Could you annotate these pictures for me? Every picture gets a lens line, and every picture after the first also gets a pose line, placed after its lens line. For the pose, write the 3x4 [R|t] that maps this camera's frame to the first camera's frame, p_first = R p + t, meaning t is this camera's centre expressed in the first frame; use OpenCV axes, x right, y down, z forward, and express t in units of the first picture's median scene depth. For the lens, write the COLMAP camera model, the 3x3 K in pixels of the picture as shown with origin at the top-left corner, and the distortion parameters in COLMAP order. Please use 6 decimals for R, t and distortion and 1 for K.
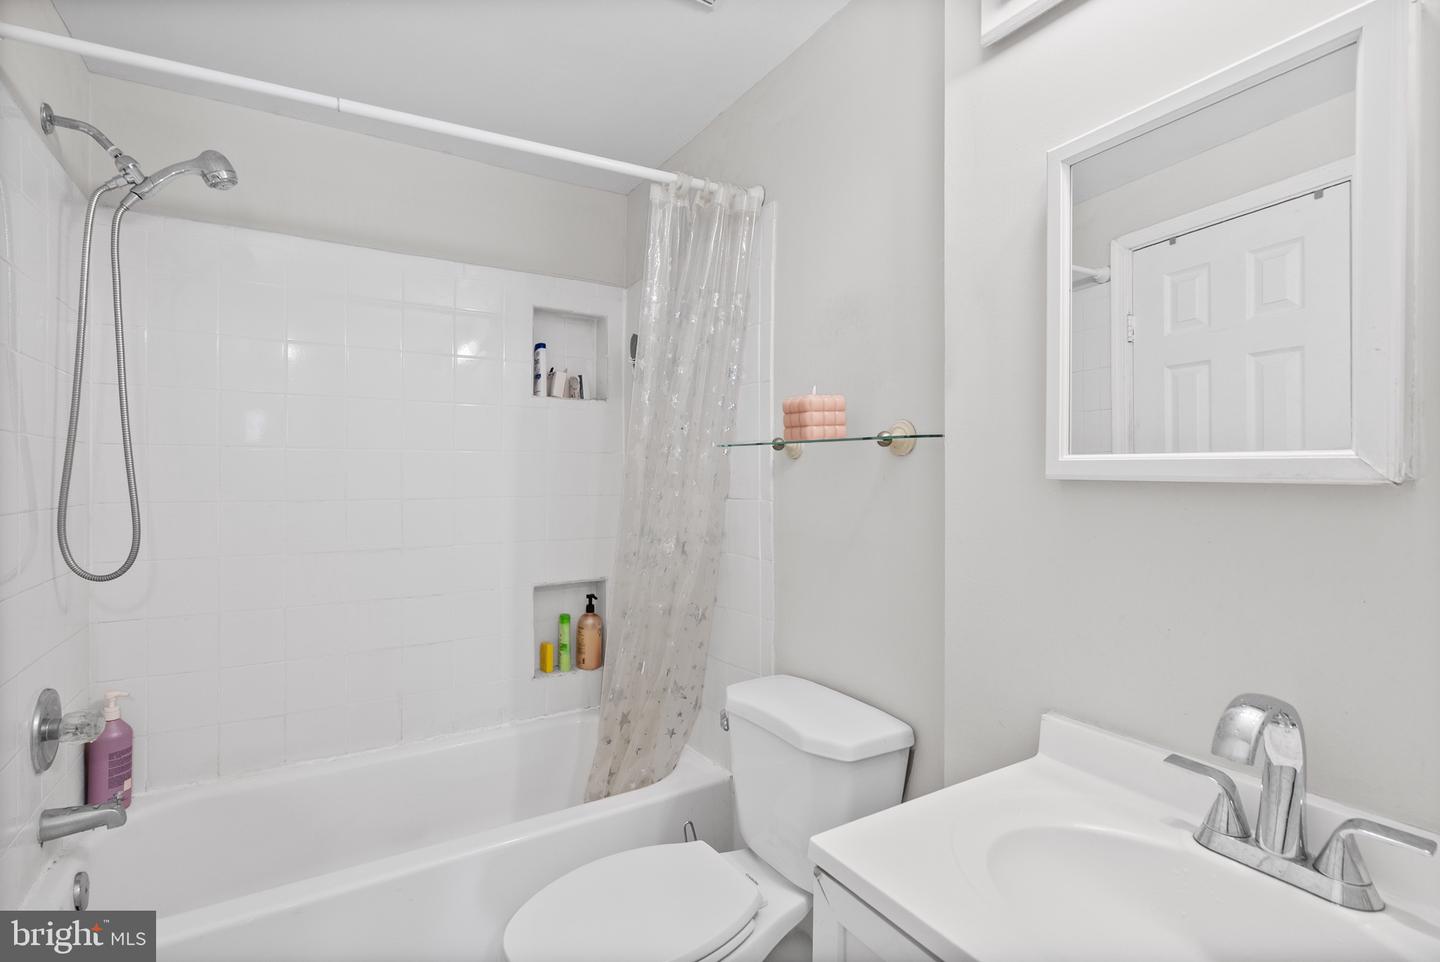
lens RADIAL K [[667.3, 0, 713.8], [0, 667.3, 477.2], [0, 0, 1]] dist [-0.000086, -0.000018]
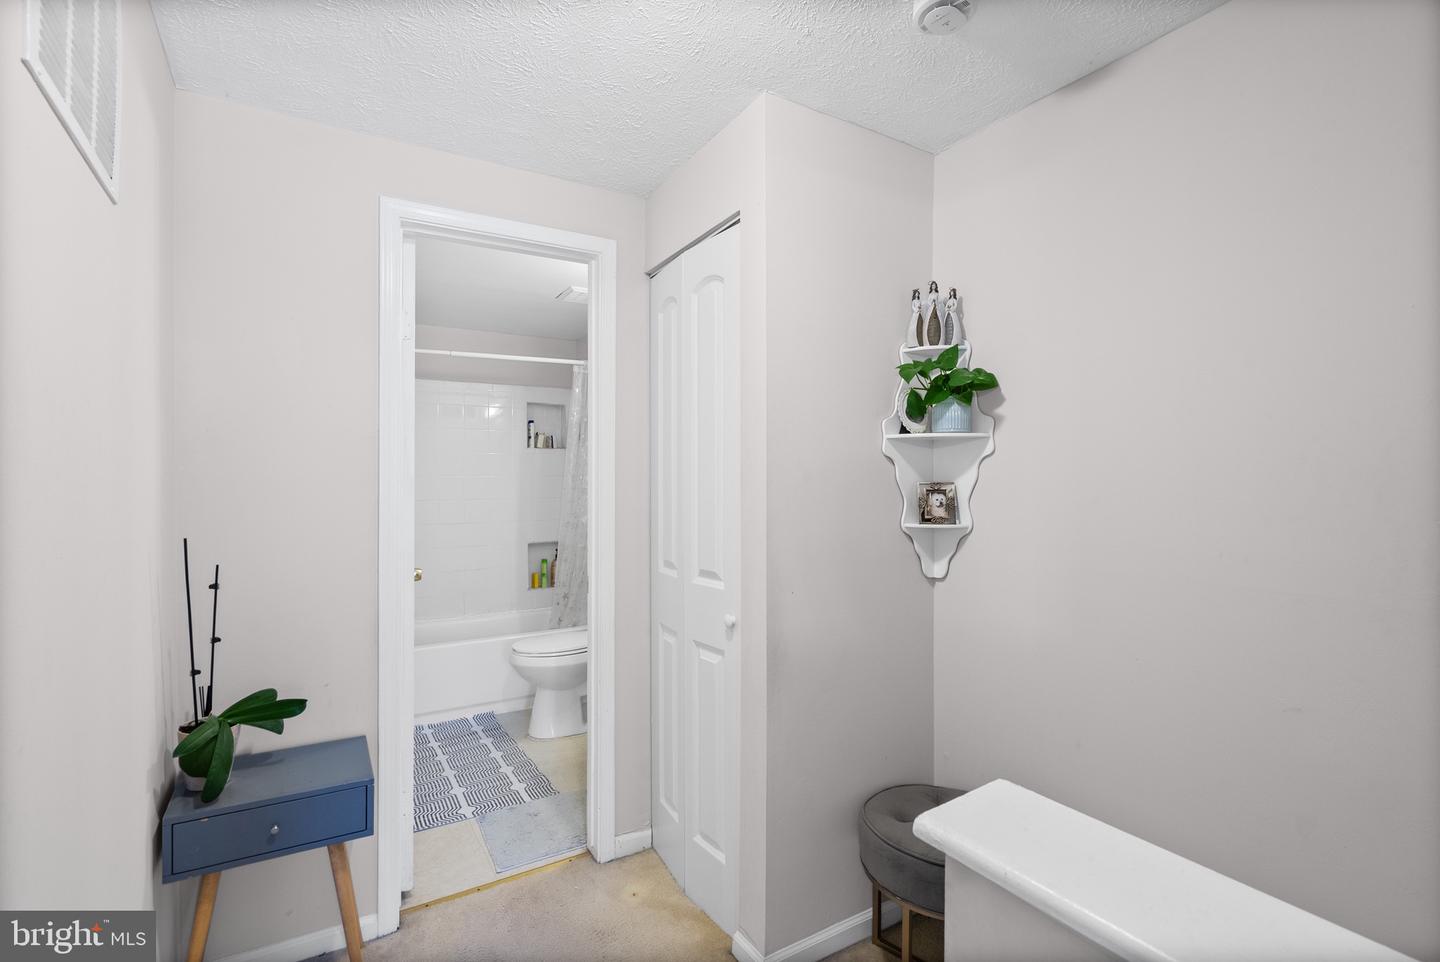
lens RADIAL K [[667.3, 0, 726.2], [0, 667.3, 480.8], [0, 0, 1]] dist [-0.000086, -0.000018]
pose [[0.999983, -0.005074, -0.002850, 0.318946], [0.005070, 0.999986, -0.001392, -0.016822], [0.002857, 0.001377, 0.999995, -0.960371]]
